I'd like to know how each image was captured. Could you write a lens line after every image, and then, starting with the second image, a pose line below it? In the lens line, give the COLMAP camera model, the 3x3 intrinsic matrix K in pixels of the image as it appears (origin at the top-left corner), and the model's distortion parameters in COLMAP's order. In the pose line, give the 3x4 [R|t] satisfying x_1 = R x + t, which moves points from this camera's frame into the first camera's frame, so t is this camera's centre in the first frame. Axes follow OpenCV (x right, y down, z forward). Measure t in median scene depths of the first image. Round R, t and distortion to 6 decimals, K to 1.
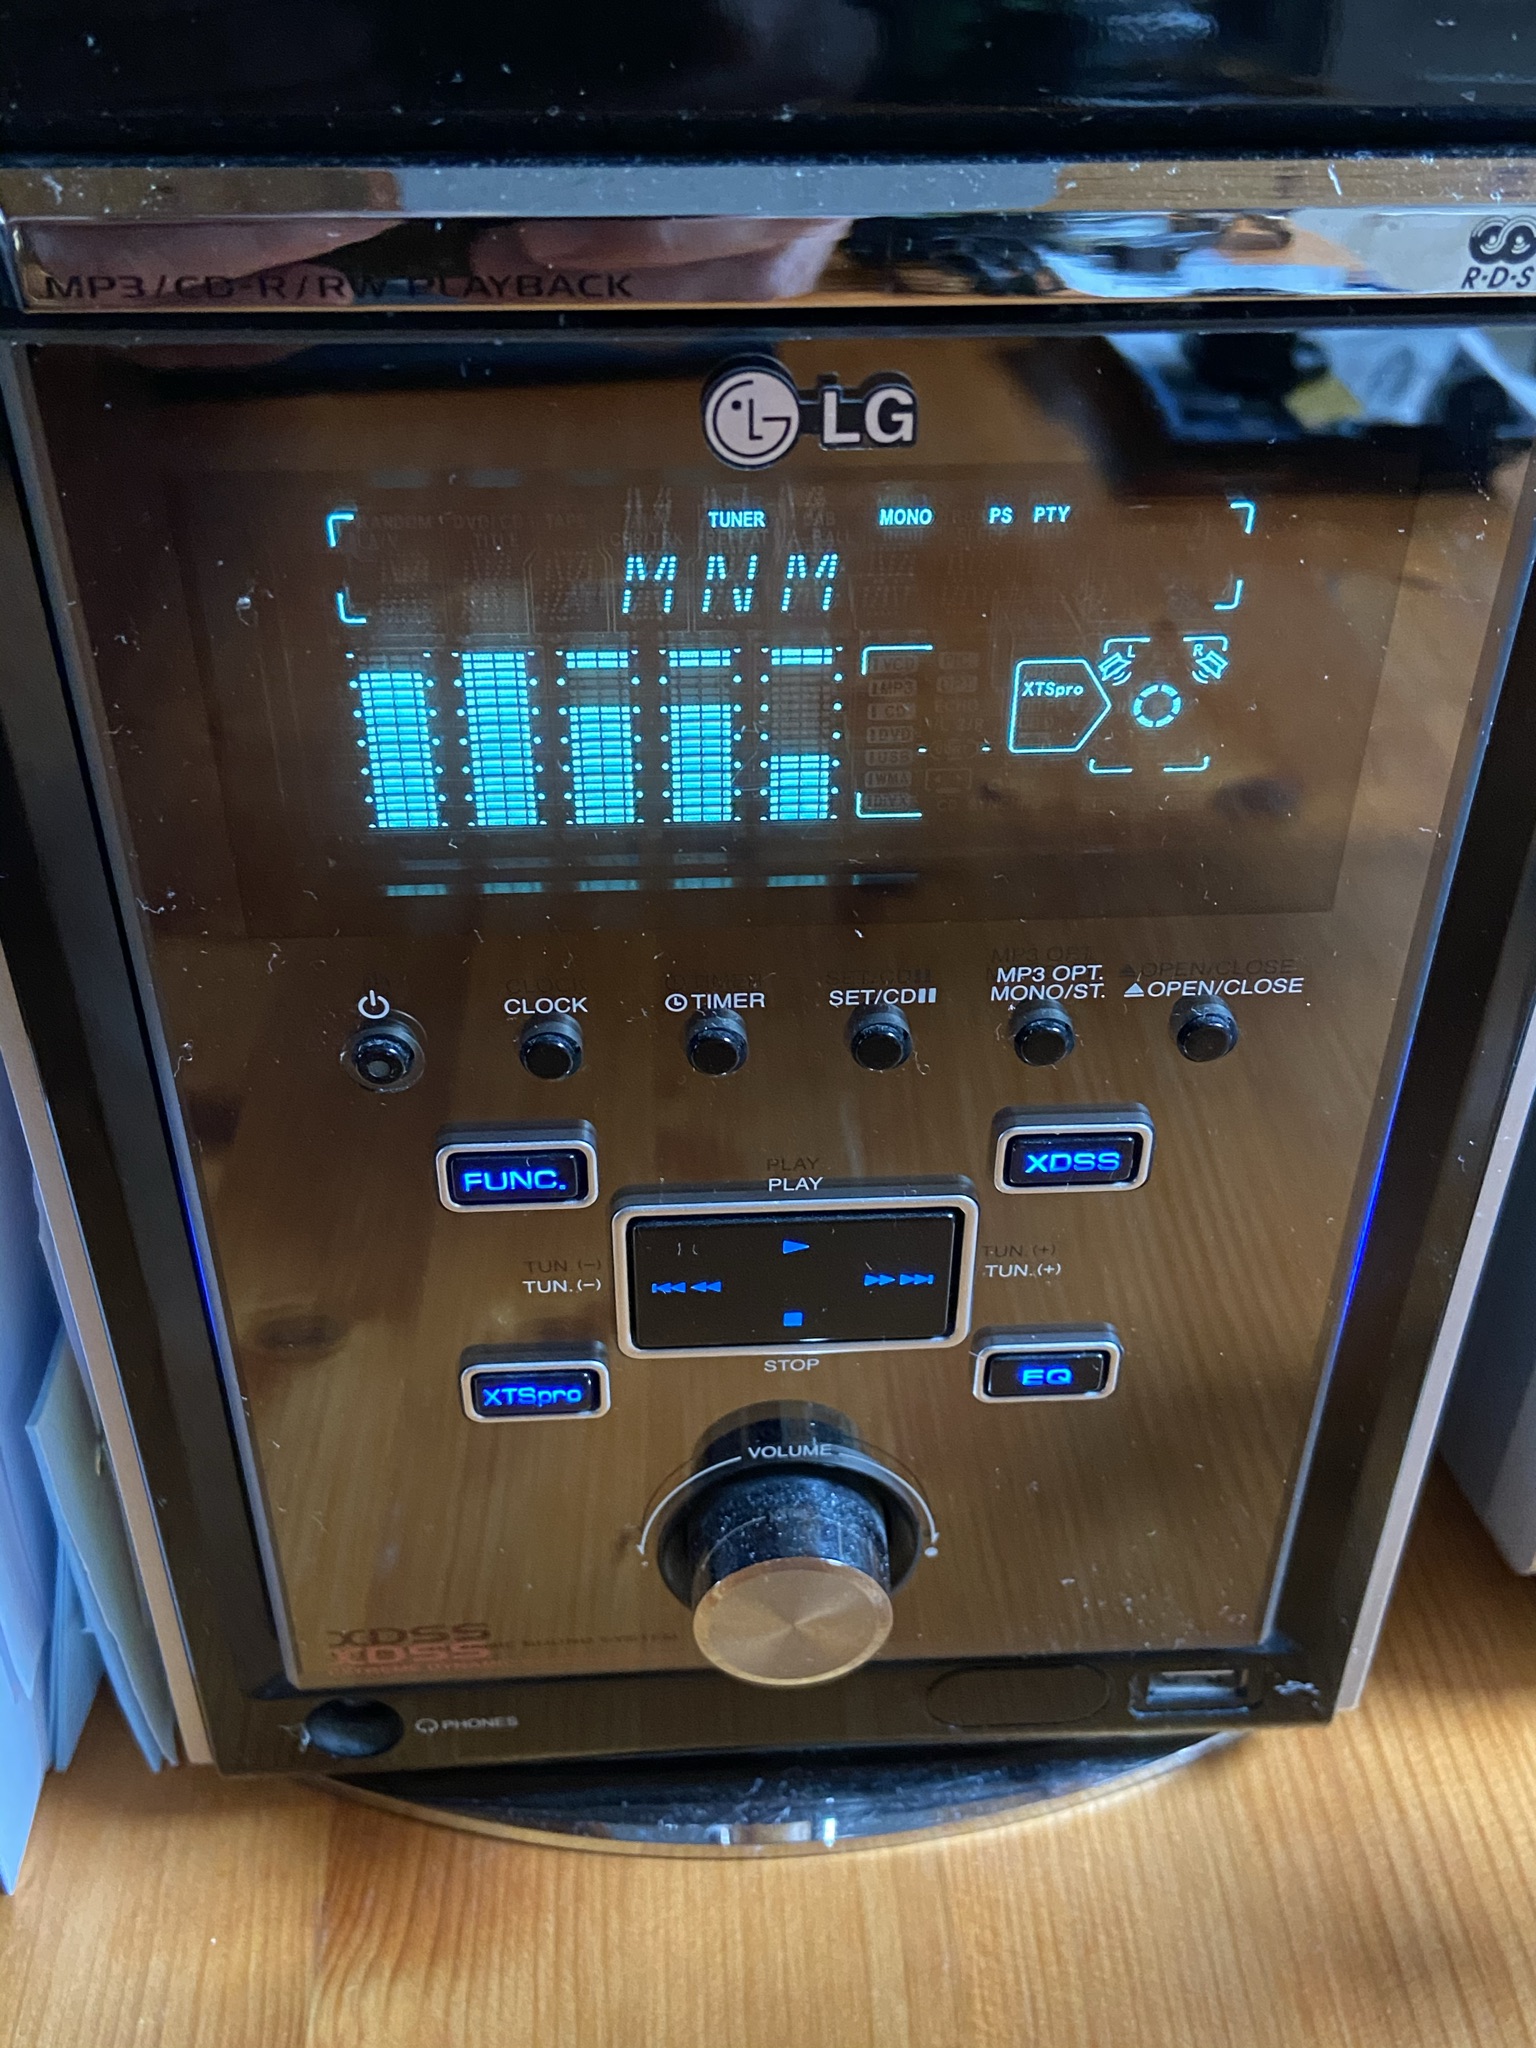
lens RADIAL K [[2003.1, 0, 768.0], [0, 2003.1, 1024.0], [0, 0, 1]] dist [0.061105, 0.001032]
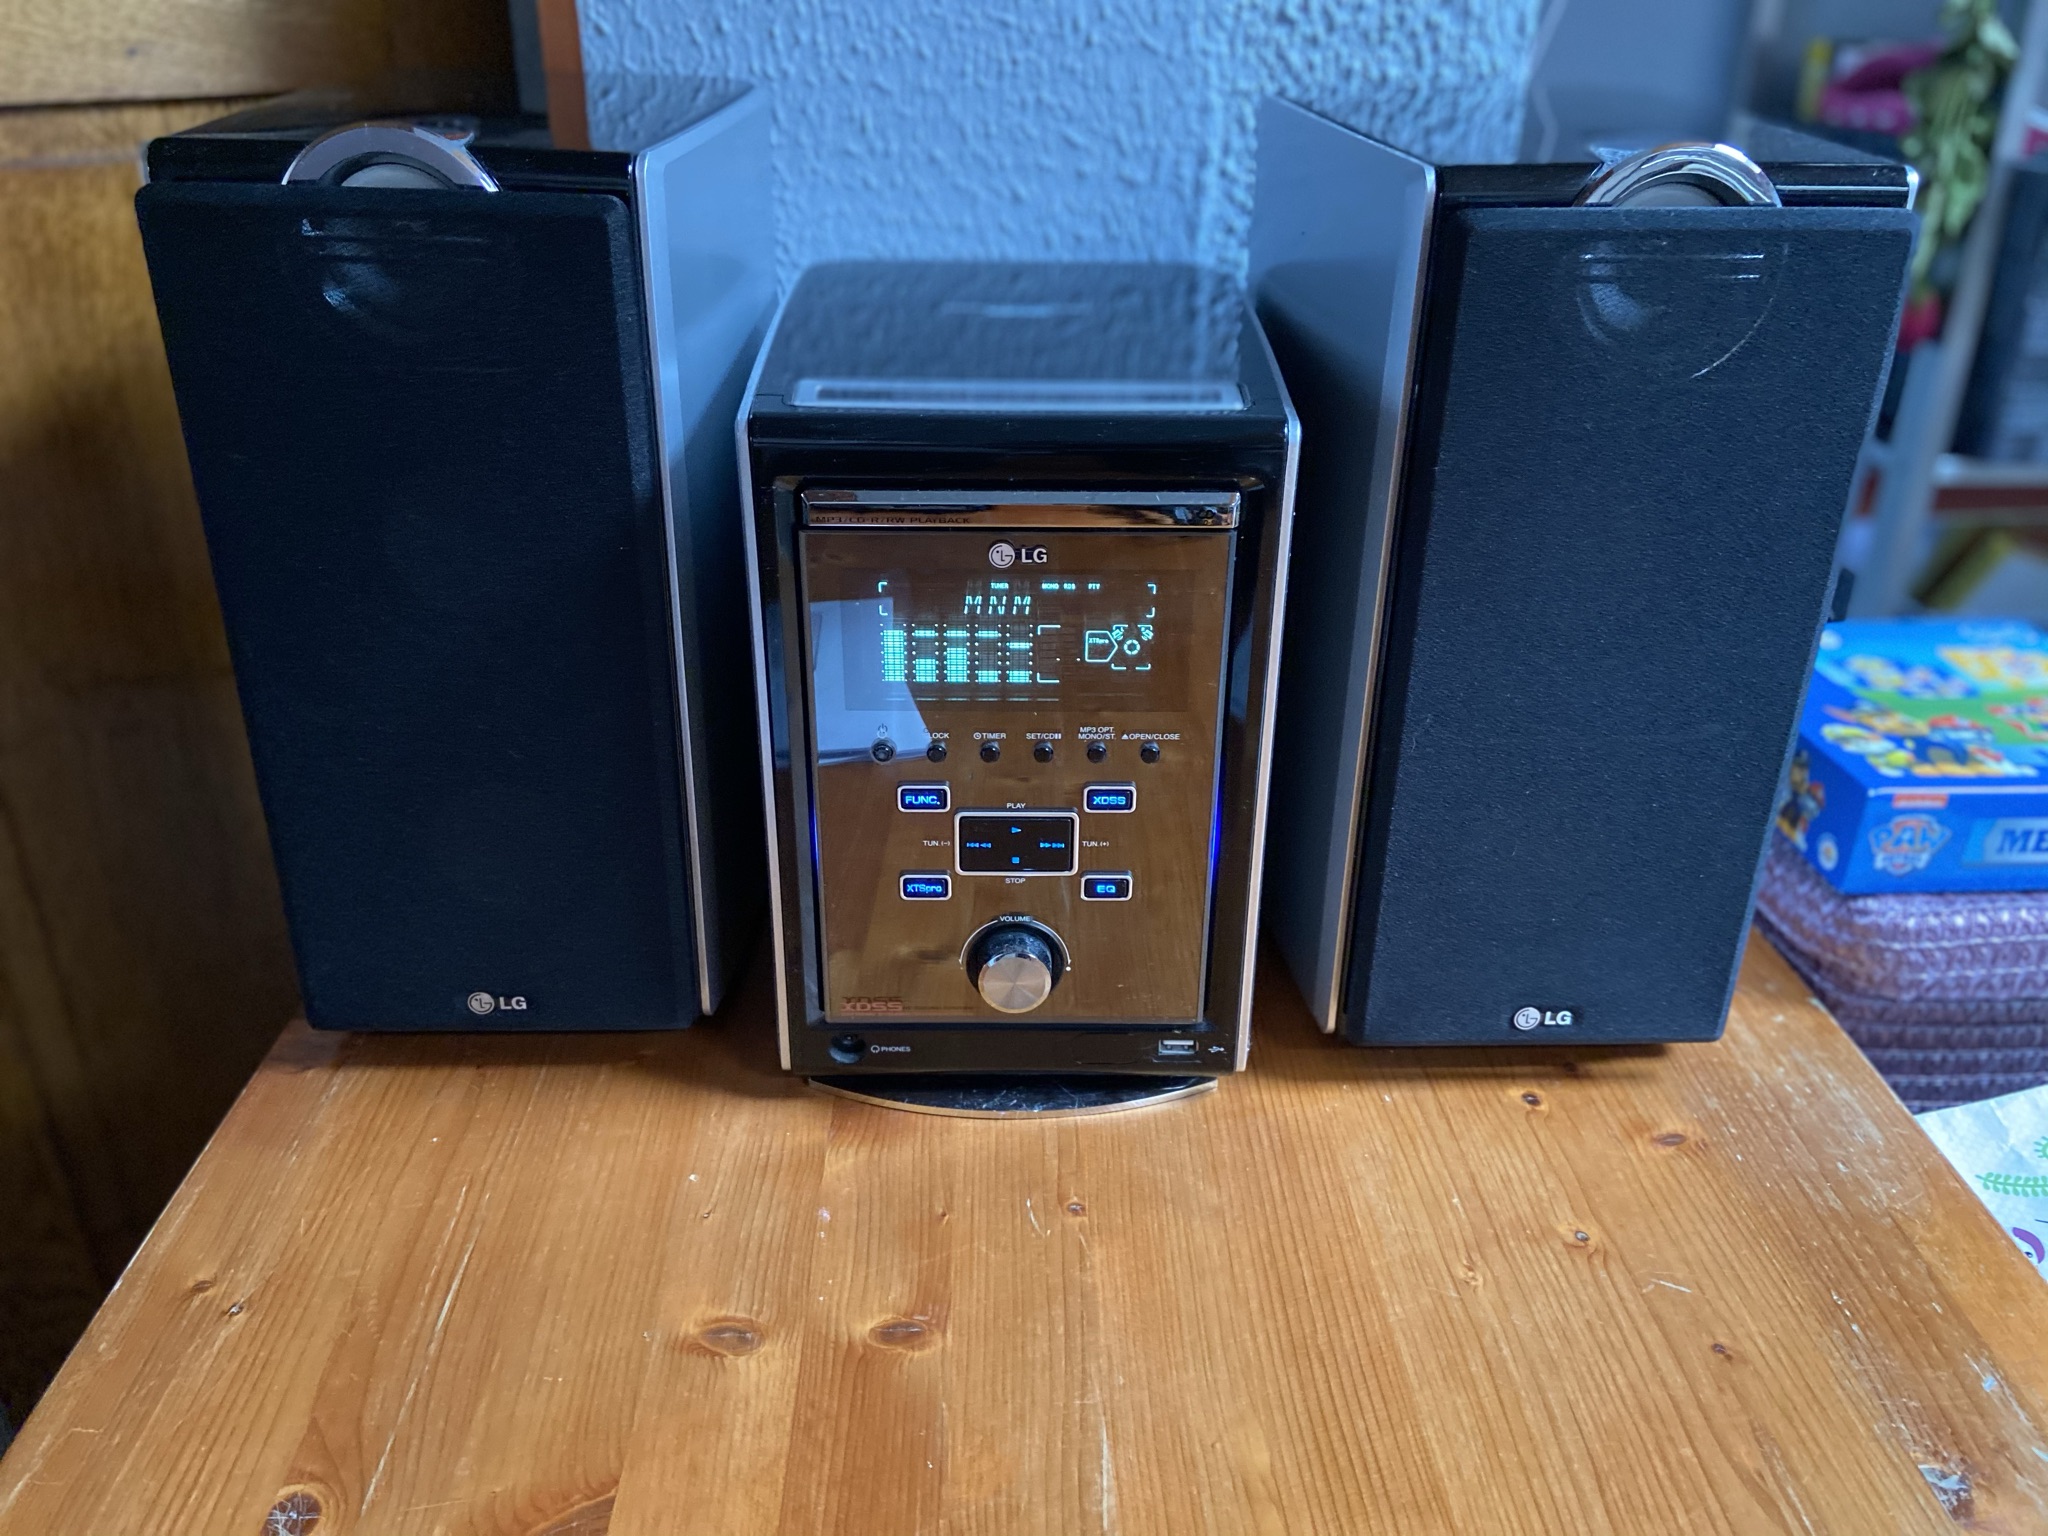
lens RADIAL K [[1576.7, 0, 1024.0], [0, 1576.7, 768.0], [0, 0, 1]] dist [0.034935, -0.002251]
pose [[0.998742, 0.023676, -0.044194, 0.134564], [-0.031391, 0.982613, -0.182995, 0.478696], [0.039093, 0.184152, 0.982120, -1.383273]]
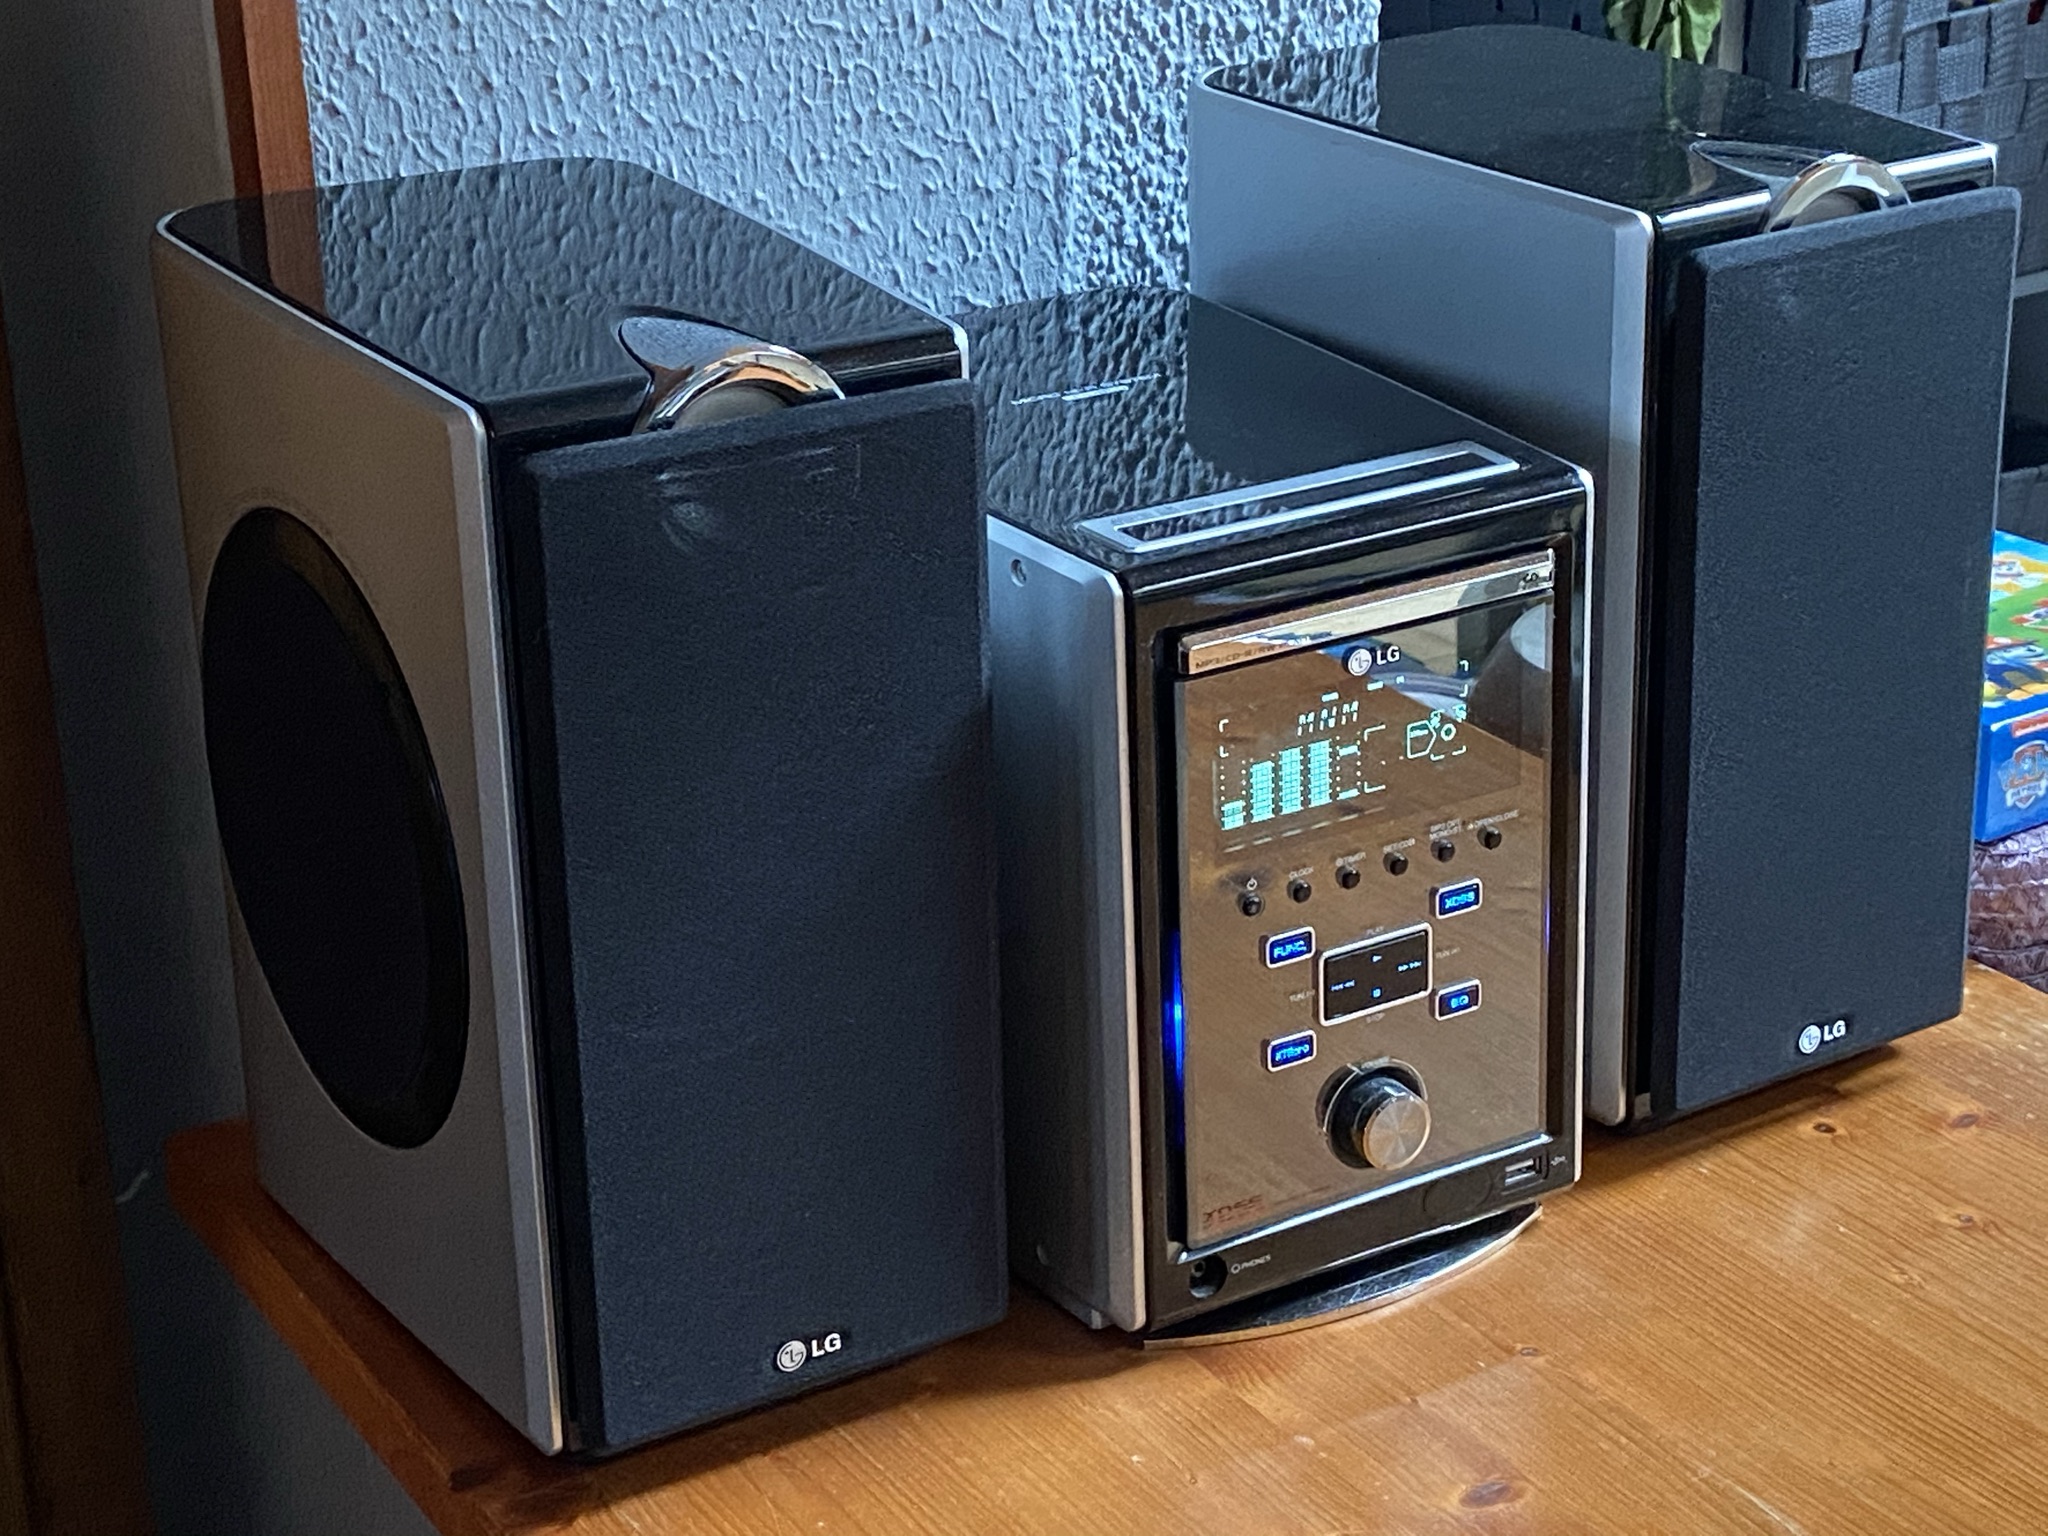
lens RADIAL K [[3571.8, 0, 1024.0], [0, 3571.8, 768.0], [0, 0, 1]] dist [-0.014281, 0.313501]
pose [[0.889628, -0.203318, 0.408929, -2.452294], [0.305672, 0.930372, -0.202414, 0.742281], [-0.339302, 0.305072, 0.889835, -3.349320]]
